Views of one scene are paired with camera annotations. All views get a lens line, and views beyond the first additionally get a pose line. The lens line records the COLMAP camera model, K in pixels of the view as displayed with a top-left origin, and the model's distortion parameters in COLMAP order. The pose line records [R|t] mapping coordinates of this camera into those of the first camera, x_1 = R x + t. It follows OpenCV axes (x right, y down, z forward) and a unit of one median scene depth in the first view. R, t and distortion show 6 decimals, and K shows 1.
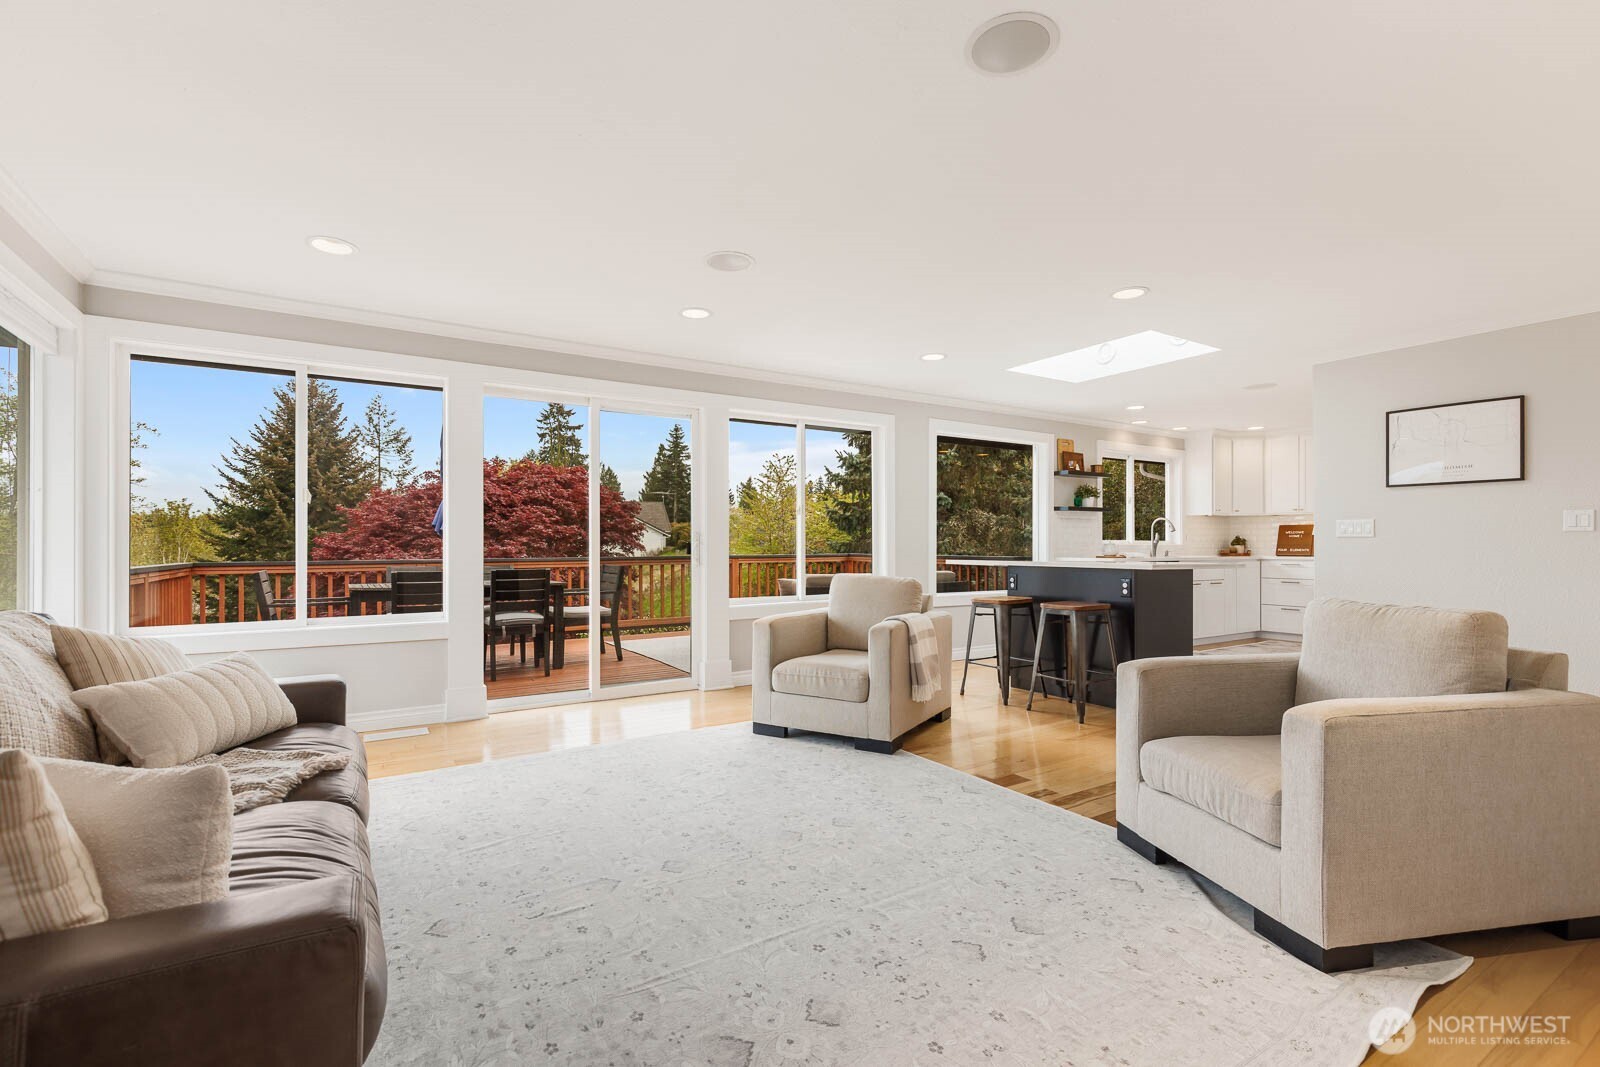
lens RADIAL K [[727.6, 0, 801.4], [0, 727.6, 540.2], [0, 0, 1]] dist [0.009170, -0.001742]
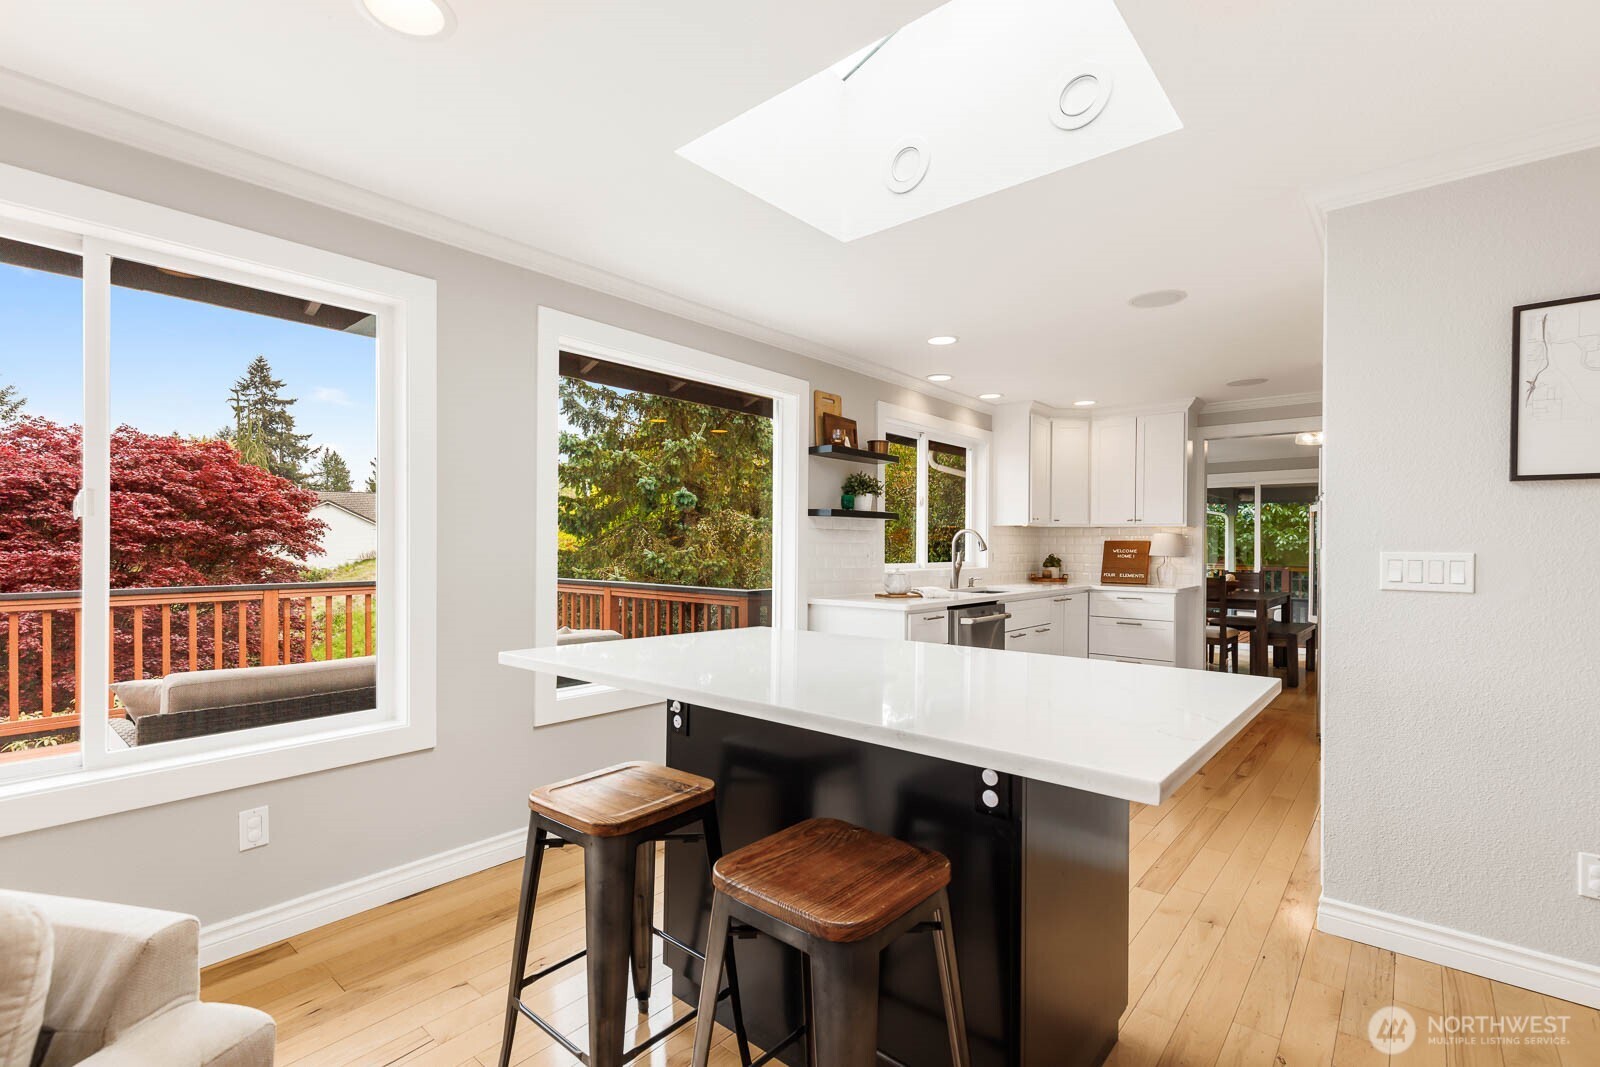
lens RADIAL K [[727.6, 0, 795.6], [0, 727.6, 549.4], [0, 0, 1]] dist [0.009170, -0.001742]
pose [[0.957795, 0.004808, 0.287413, 0.154258], [-0.008798, 0.999882, 0.012591, -0.019084], [-0.287319, -0.014589, 0.957724, 0.405193]]
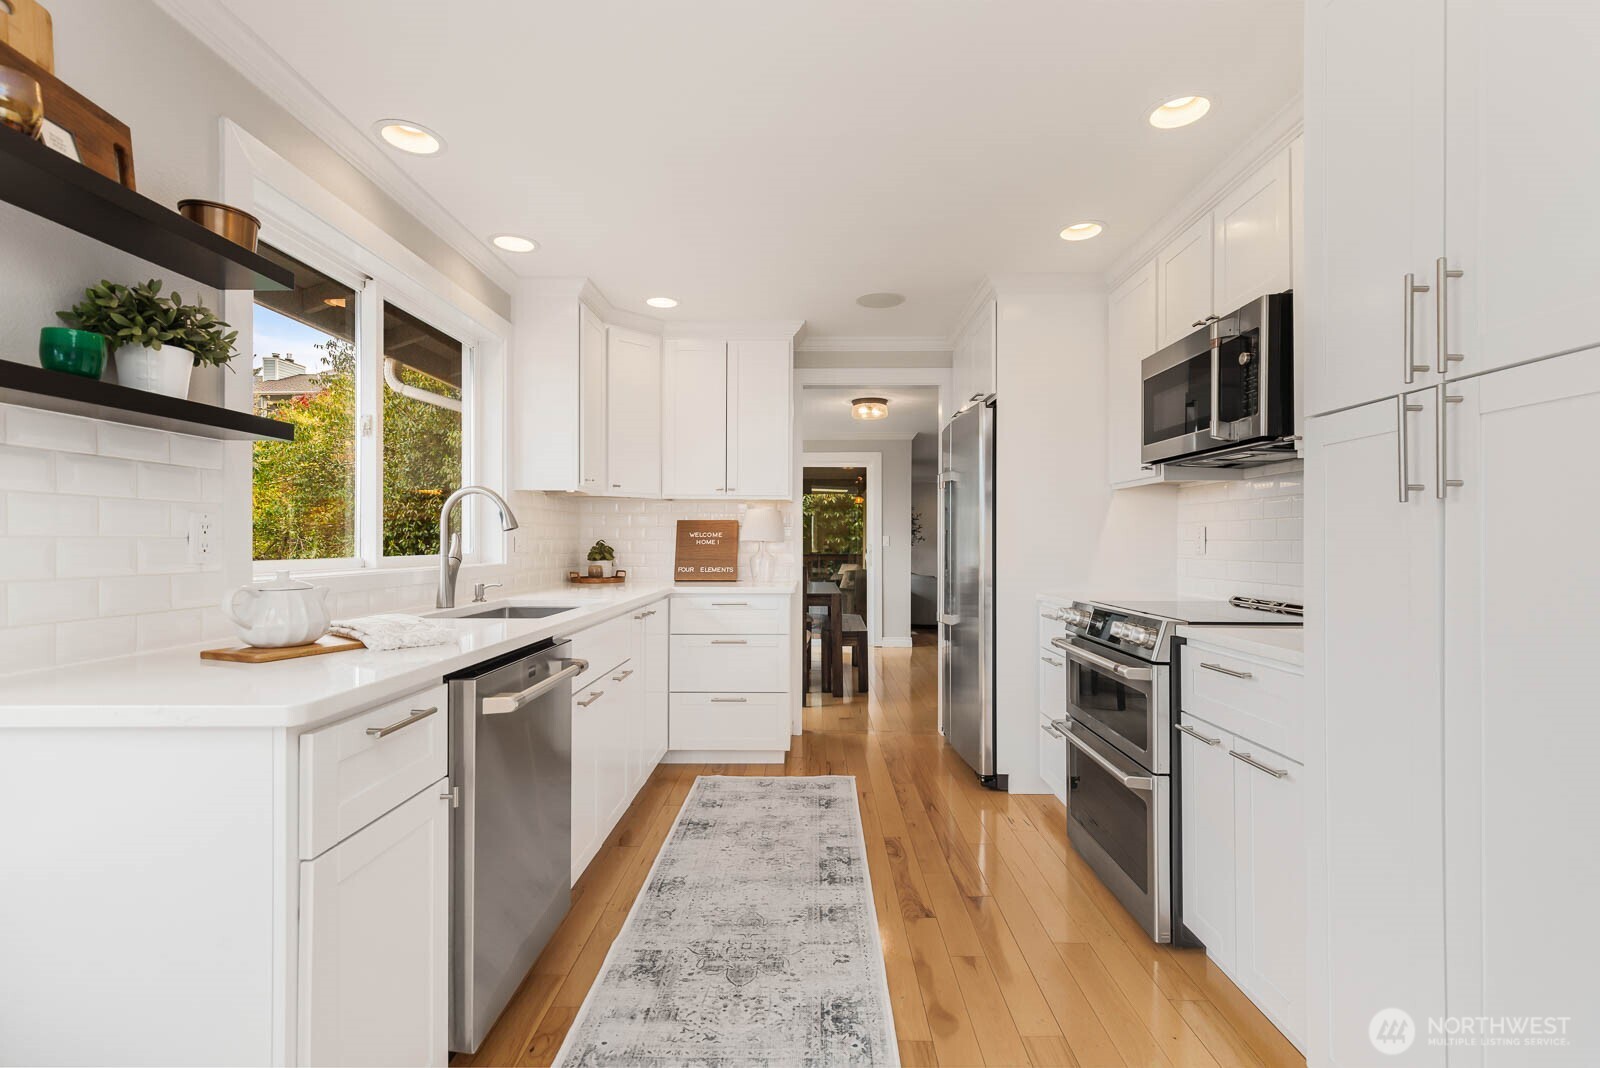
lens RADIAL K [[727.6, 0, 802.4], [0, 727.6, 535.8], [0, 0, 1]] dist [0.009170, -0.001742]
pose [[0.548378, 0.008013, 0.836192, 0.295187], [-0.008532, 0.999956, -0.003987, -0.008902], [-0.836187, -0.004948, 0.548422, 0.679604]]
